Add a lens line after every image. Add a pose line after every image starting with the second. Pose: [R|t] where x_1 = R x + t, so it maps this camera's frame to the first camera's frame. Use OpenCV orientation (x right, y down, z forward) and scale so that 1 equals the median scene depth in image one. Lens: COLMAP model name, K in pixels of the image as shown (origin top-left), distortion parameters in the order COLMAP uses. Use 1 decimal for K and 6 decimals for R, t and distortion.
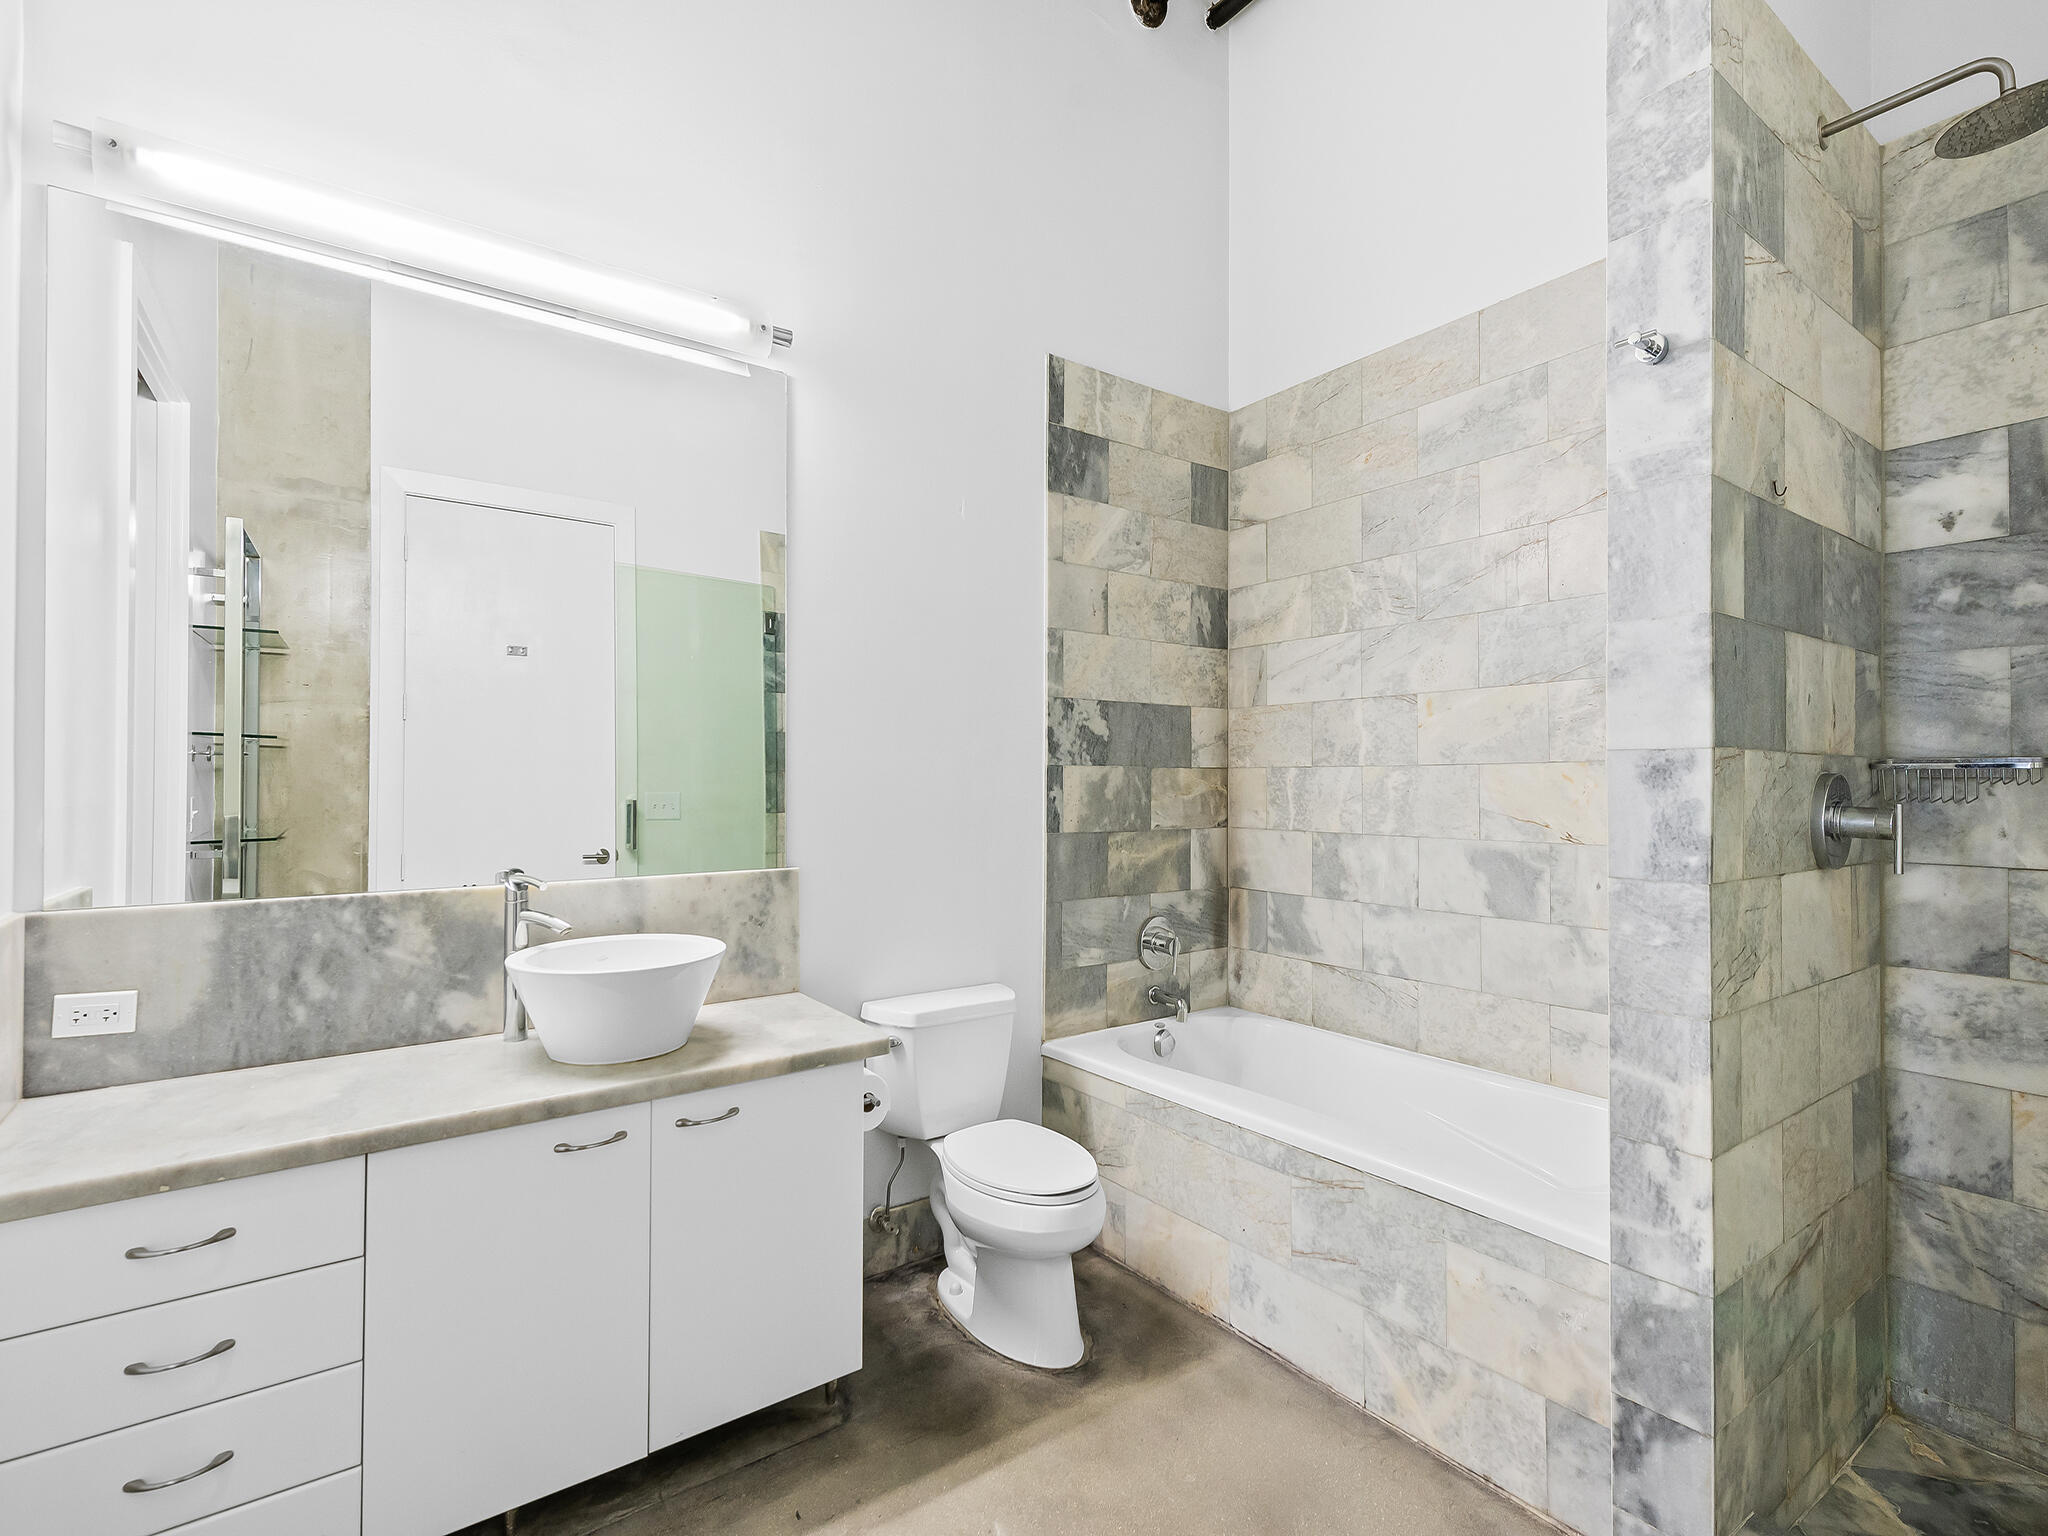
lens RADIAL K [[967.5, 0, 1034.8], [0, 967.5, 770.2], [0, 0, 1]] dist [0.017912, -0.005935]
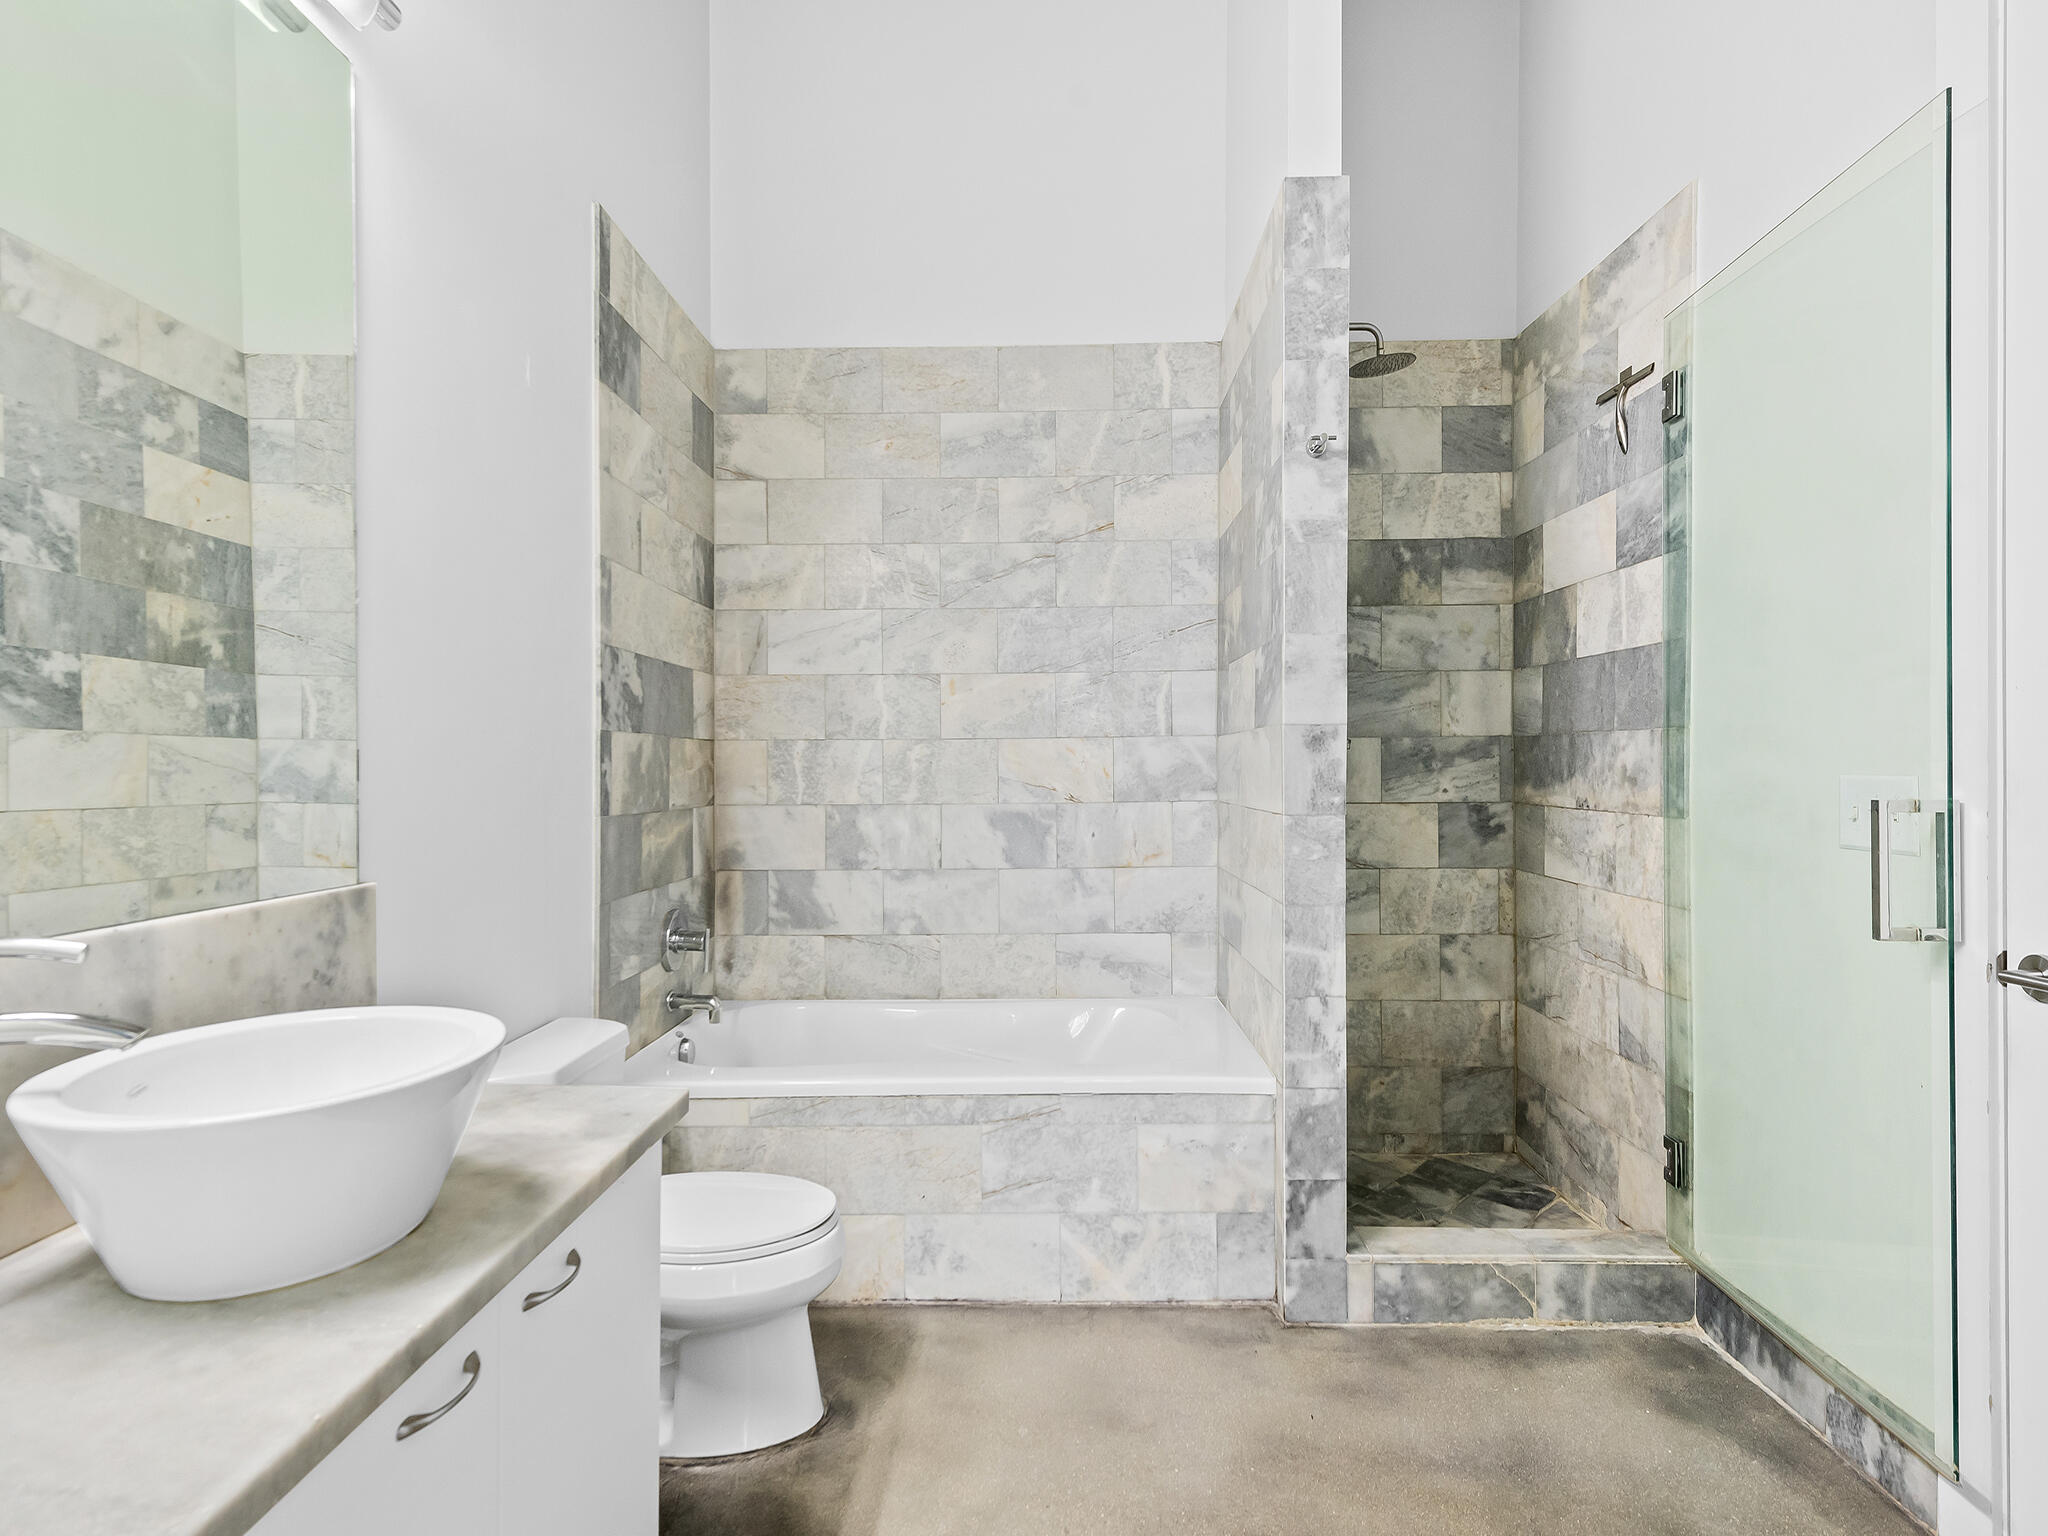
lens RADIAL K [[967.5, 0, 1032.7], [0, 967.5, 768.5], [0, 0, 1]] dist [0.017912, -0.005935]
pose [[0.603788, -0.004238, 0.797133, -0.482432], [-0.004498, 0.999952, 0.008723, 0.020894], [-0.797132, -0.008852, 0.603740, 0.291952]]
